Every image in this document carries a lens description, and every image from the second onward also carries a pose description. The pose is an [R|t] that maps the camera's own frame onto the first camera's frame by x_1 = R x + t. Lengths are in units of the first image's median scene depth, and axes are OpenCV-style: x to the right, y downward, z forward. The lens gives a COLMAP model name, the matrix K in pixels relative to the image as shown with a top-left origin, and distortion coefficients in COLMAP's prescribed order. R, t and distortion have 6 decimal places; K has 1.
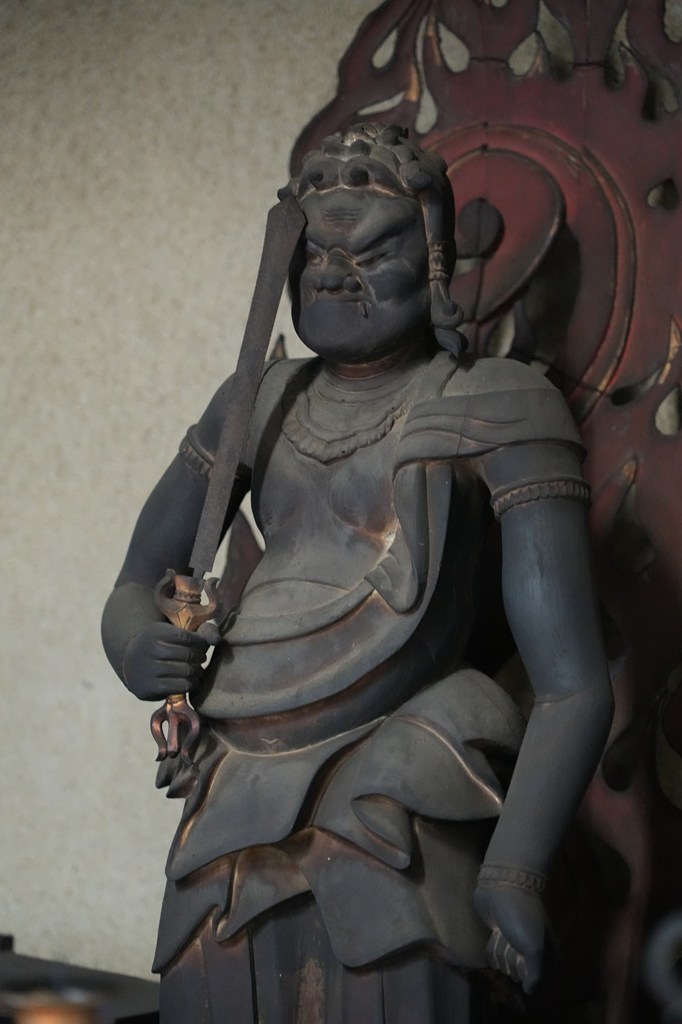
lens RADIAL K [[2959.3, 0, 340.9], [0, 2959.3, 510.6], [0, 0, 1]] dist [0.036327, 0.000000]
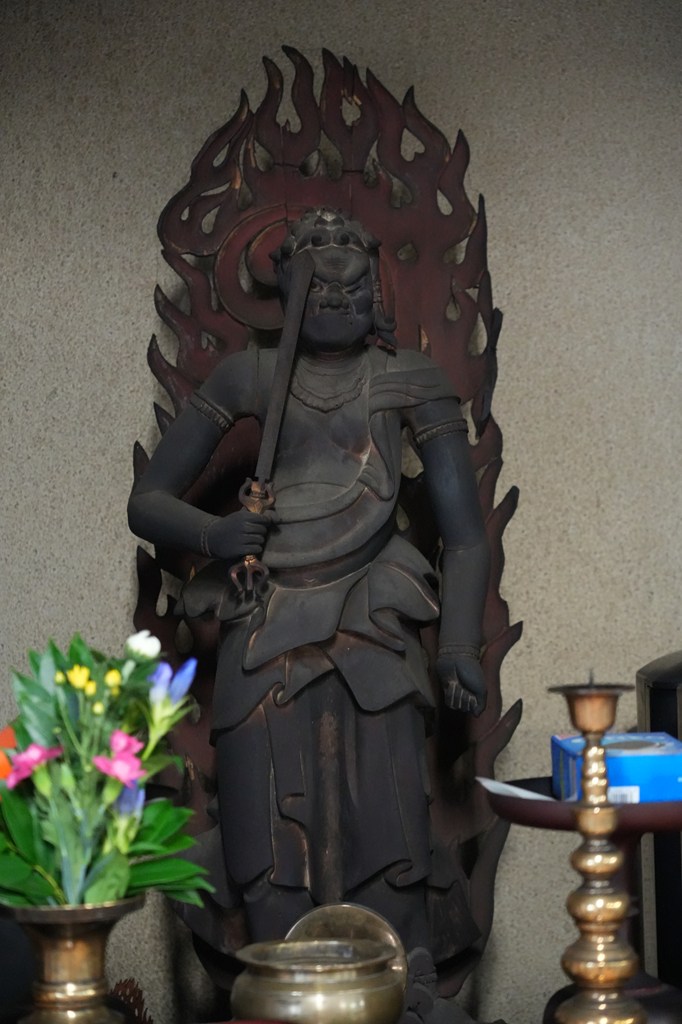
lens RADIAL K [[2265.4, 0, 341.1], [0, 2265.4, 513.1], [0, 0, 1]] dist [-0.040685, 0.000000]
pose [[0.876914, -0.028539, 0.479800, -0.609324], [0.020799, 0.999554, 0.021440, 0.013473], [-0.480198, -0.008822, 0.877116, -0.114943]]
